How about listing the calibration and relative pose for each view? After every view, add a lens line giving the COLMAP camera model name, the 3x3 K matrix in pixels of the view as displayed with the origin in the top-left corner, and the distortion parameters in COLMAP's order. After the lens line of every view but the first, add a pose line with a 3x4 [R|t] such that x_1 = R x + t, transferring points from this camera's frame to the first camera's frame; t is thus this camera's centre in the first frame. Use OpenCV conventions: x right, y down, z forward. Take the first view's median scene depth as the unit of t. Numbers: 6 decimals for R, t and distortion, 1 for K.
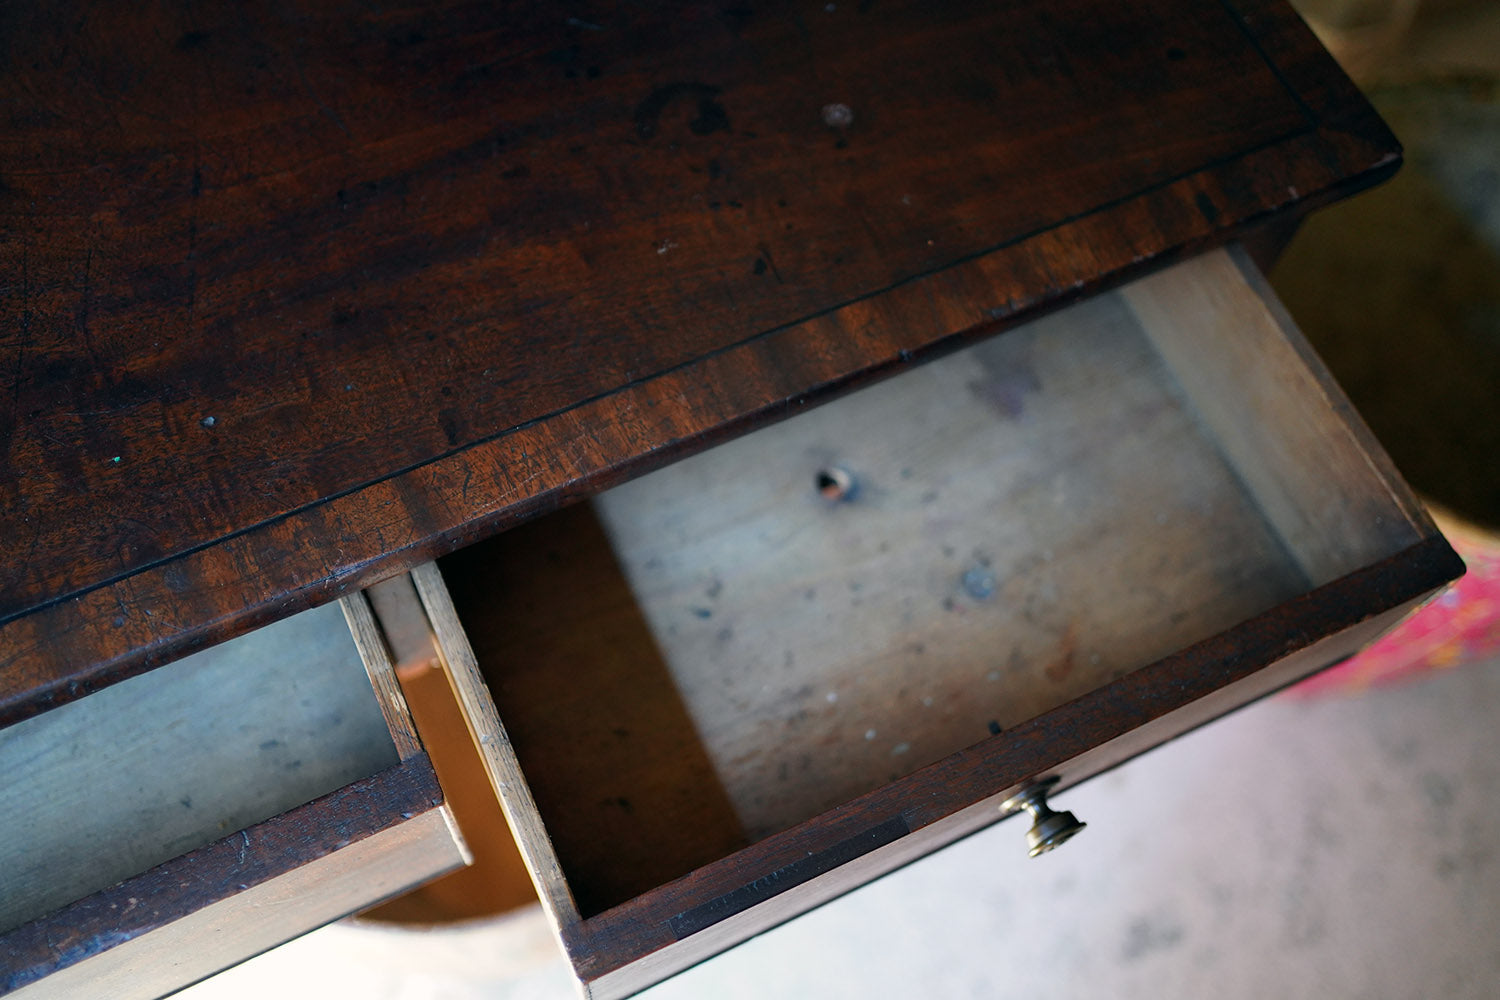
lens RADIAL K [[1516.8, 0, 738.6], [0, 1516.8, 487.0], [0, 0, 1]] dist [0.025565, 0.000000]
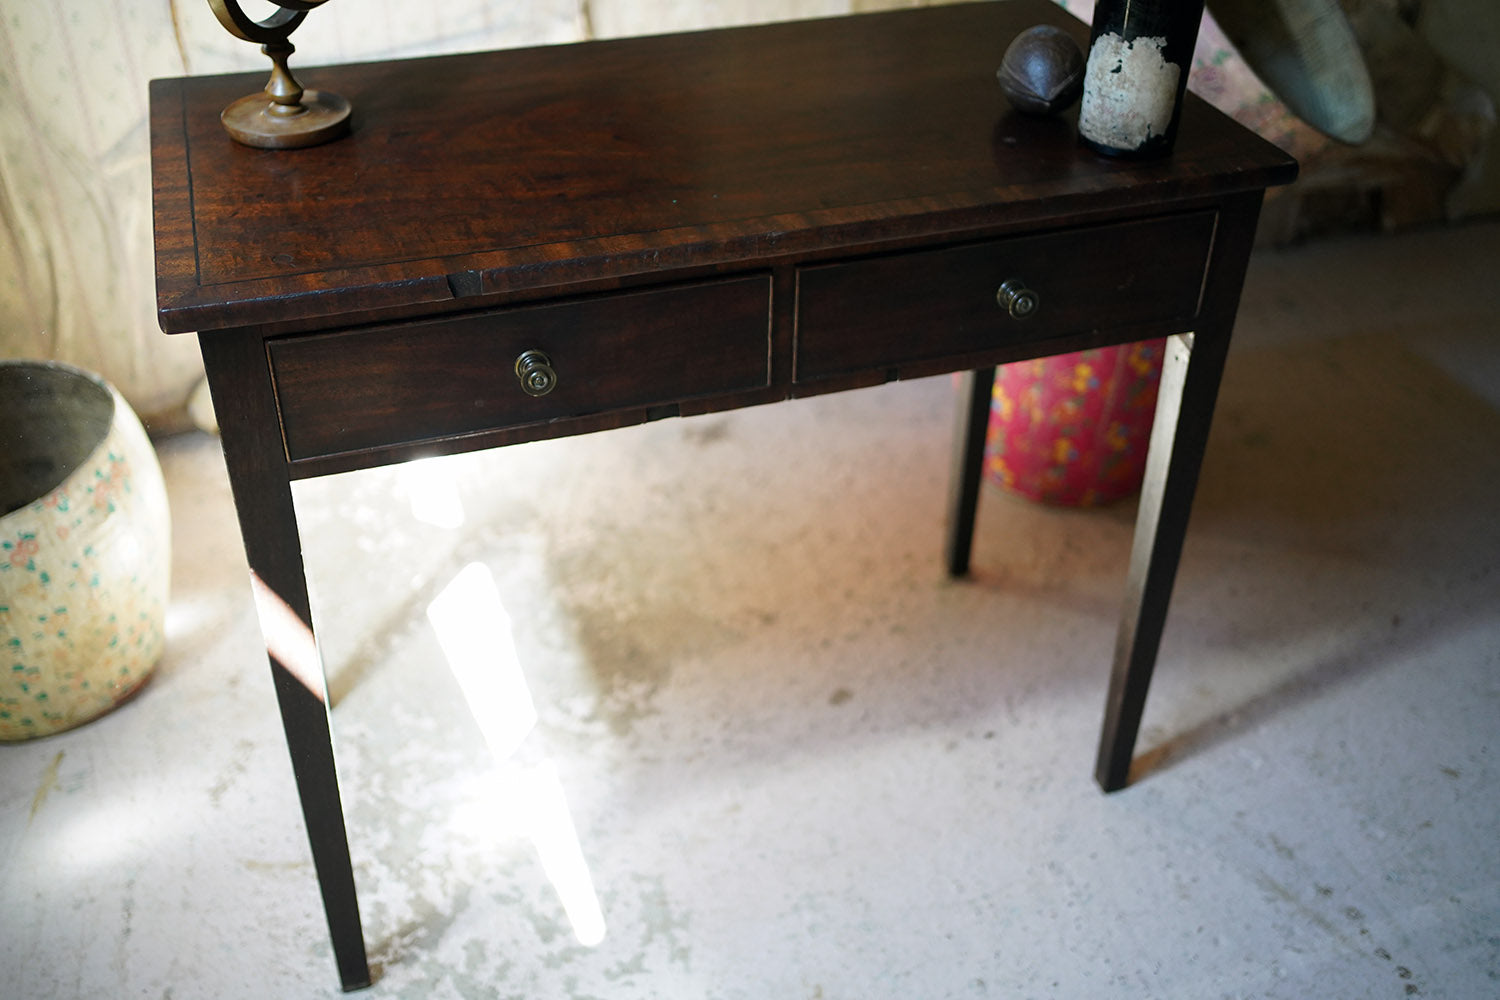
lens RADIAL K [[1516.8, 0, 749.7], [0, 1516.8, 492.0], [0, 0, 1]] dist [0.025565, 0.000000]
pose [[0.992319, 0.033108, -0.119194, -0.026531], [-0.088116, 0.865442, -0.493199, 1.365805], [0.086826, 0.499914, 0.861712, -0.642904]]
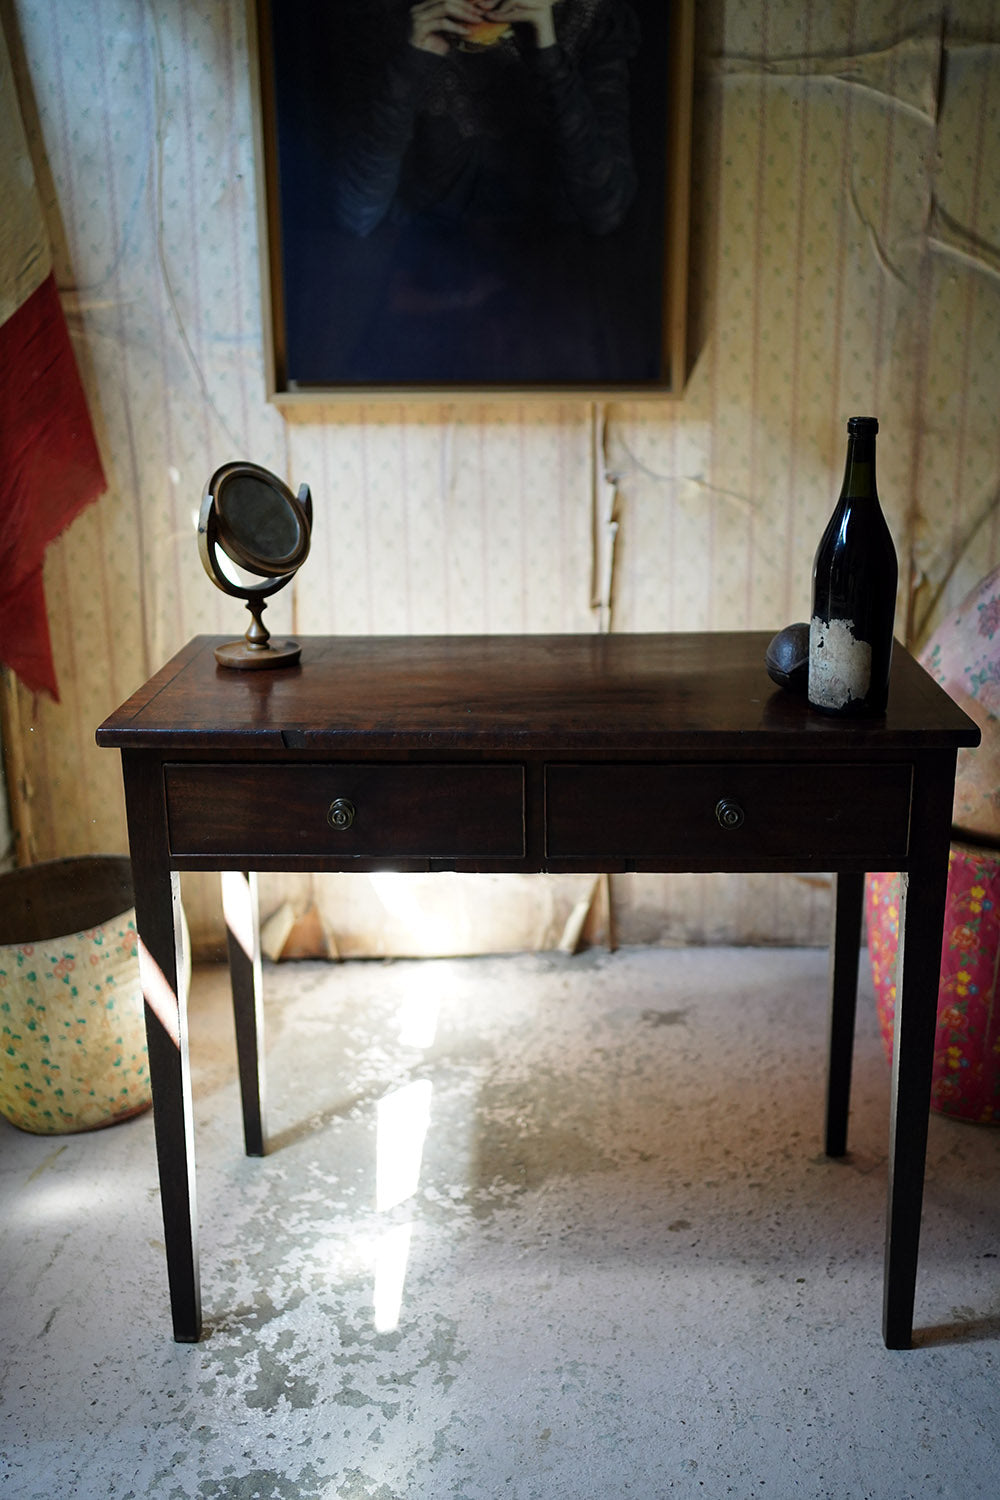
lens RADIAL K [[1516.8, 0, 501.3], [0, 1516.8, 766.6], [0, 0, 1]] dist [0.025565, 0.000000]
pose [[0.885438, 0.071515, -0.459223, 0.997486], [-0.389654, 0.652794, -0.649639, 1.911693], [0.253319, 0.754152, 0.605874, -0.693766]]
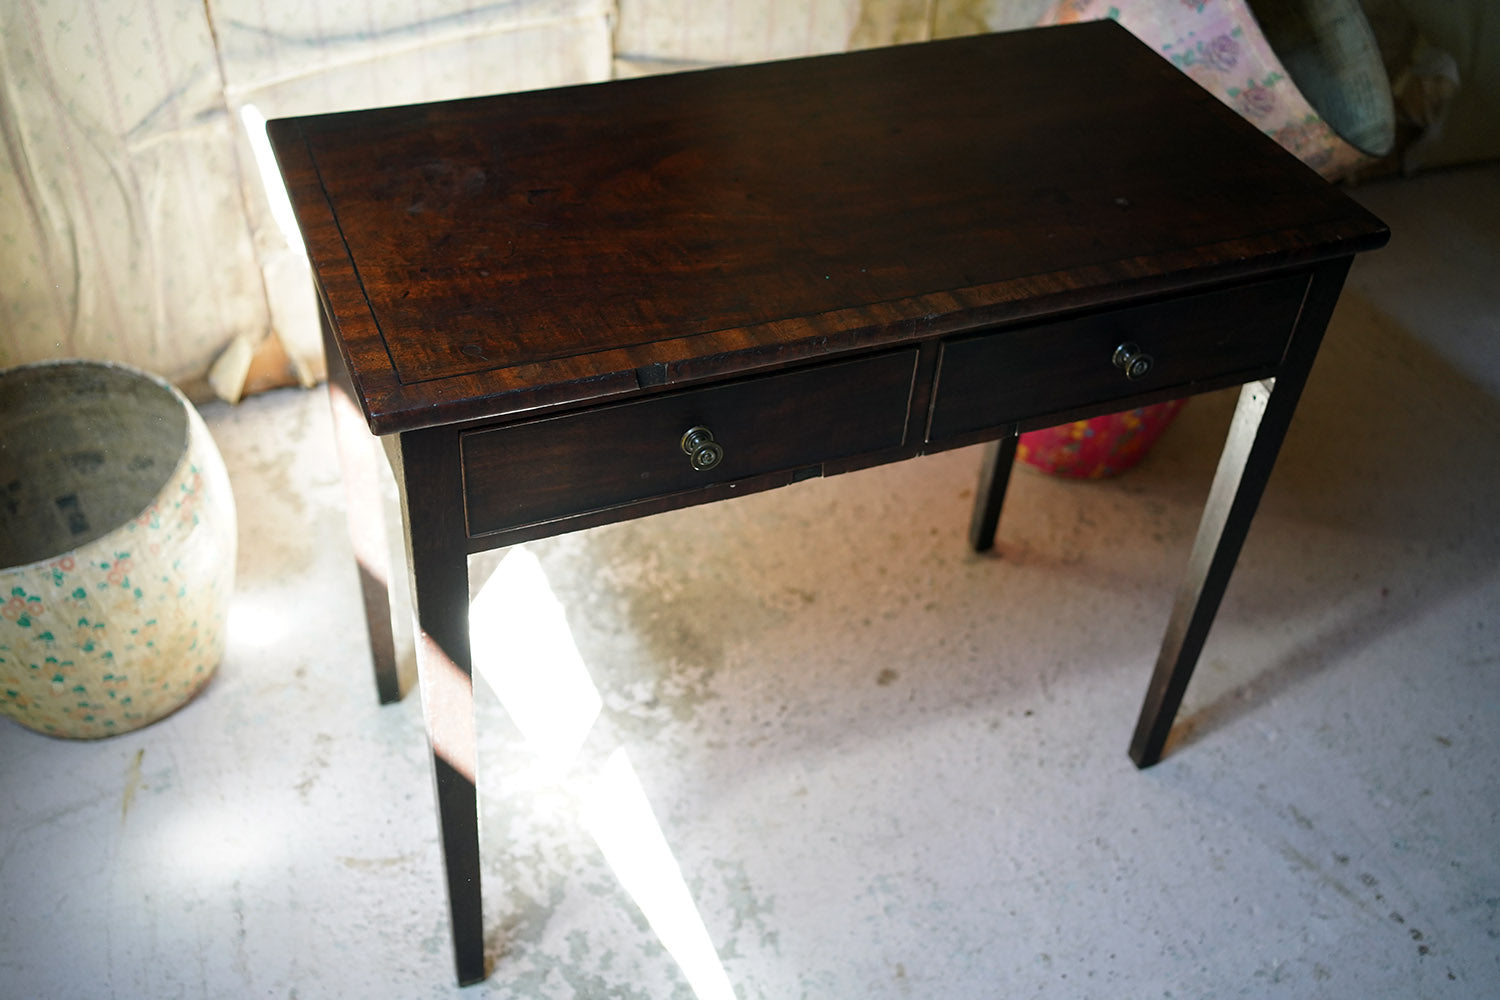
lens RADIAL K [[1516.8, 0, 749.6], [0, 1516.8, 501.2], [0, 0, 1]] dist [0.025565, 0.000000]
pose [[0.998782, 0.037645, -0.031895, -0.425103], [-0.047442, 0.910298, -0.411227, 1.188127], [0.013553, 0.412239, 0.910975, -0.905932]]
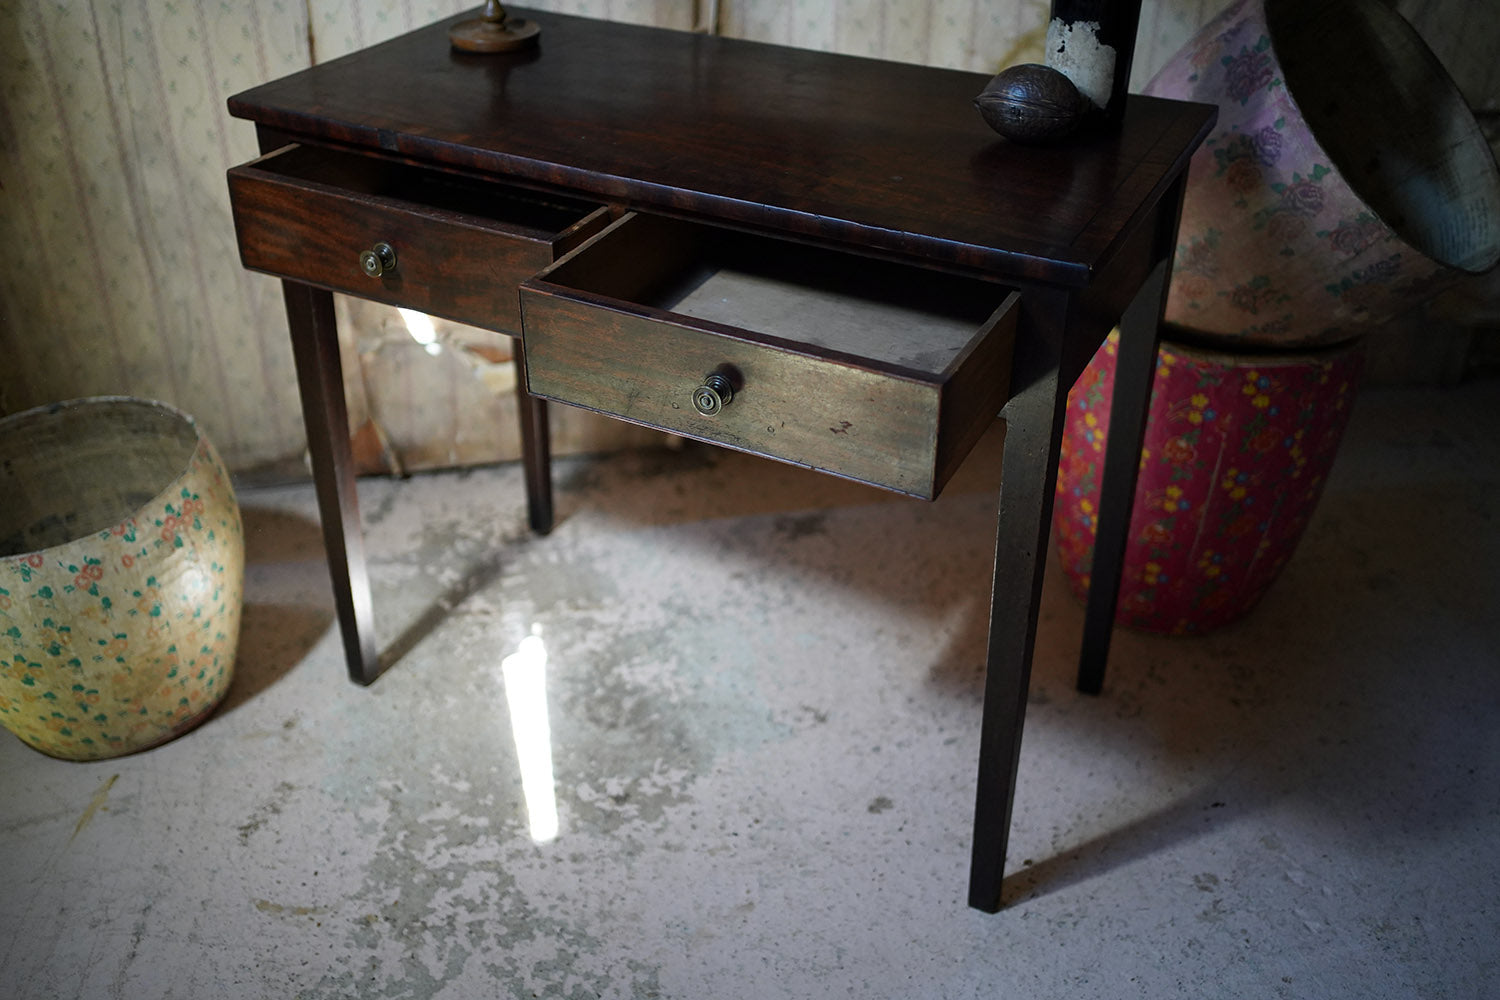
lens RADIAL K [[1516.8, 0, 752.0], [0, 1516.8, 496.7], [0, 0, 1]] dist [0.025565, 0.000000]
pose [[0.959329, 0.106486, -0.261438, 0.295948], [-0.233726, 0.818978, -0.524068, 1.309111], [0.158306, 0.563858, 0.810558, -0.550073]]
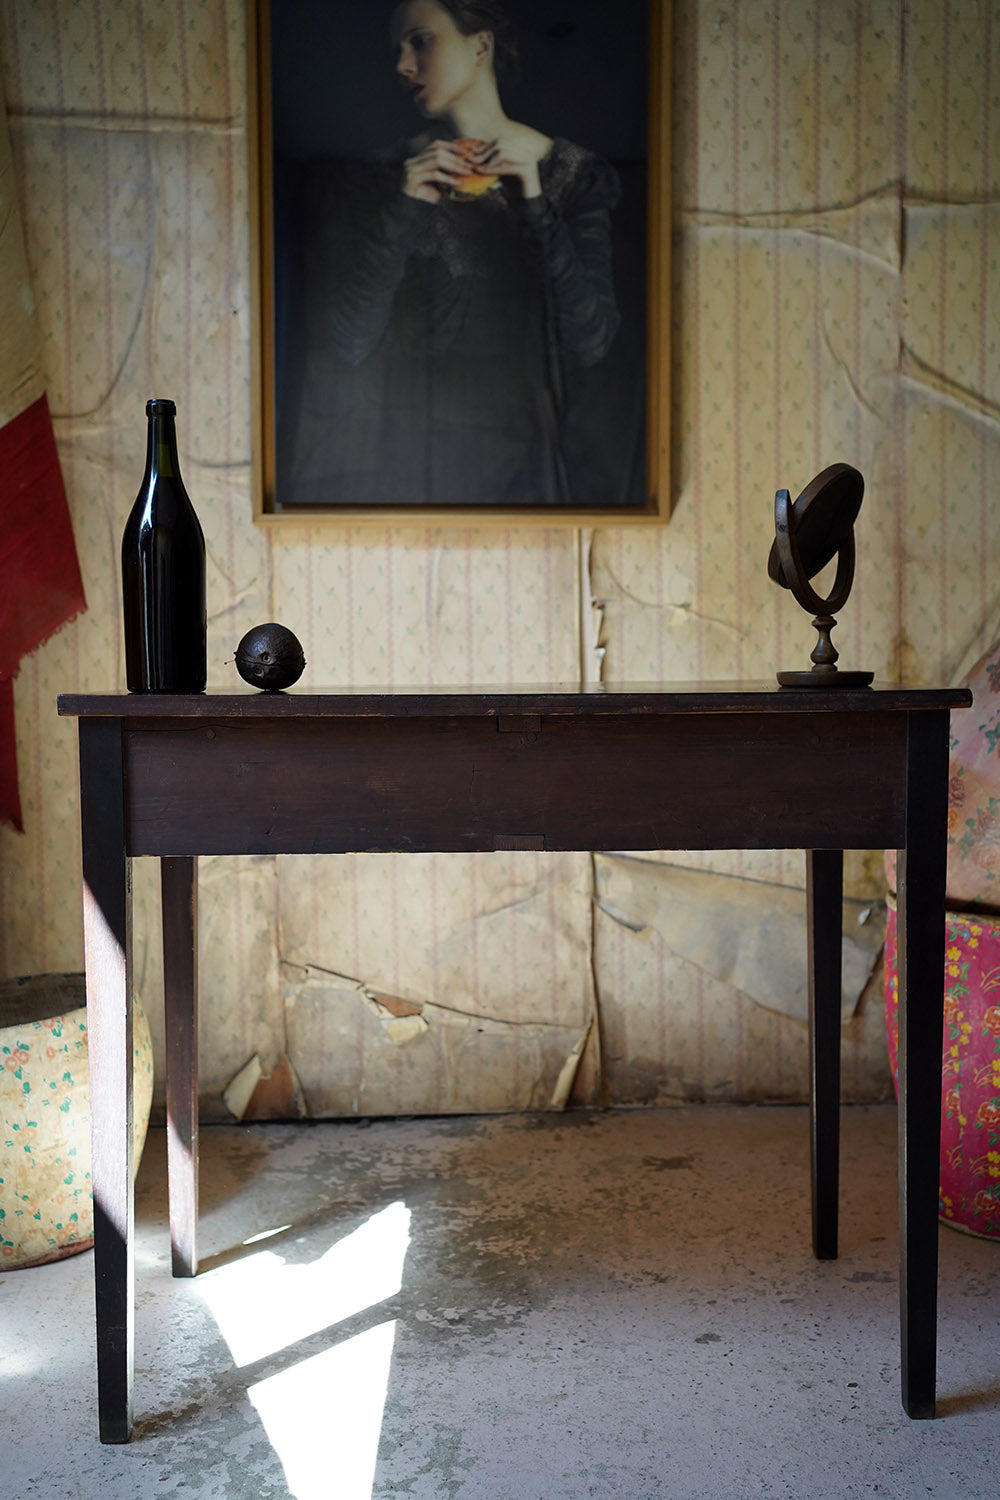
lens RADIAL K [[1516.8, 0, 506.0], [0, 1516.8, 767.7], [0, 0, 1]] dist [0.025565, 0.000000]
pose [[0.902987, -0.031577, -0.428505, 0.811953], [-0.359792, 0.489582, -0.794267, 2.207186], [0.234869, 0.871386, 0.430725, -0.084735]]
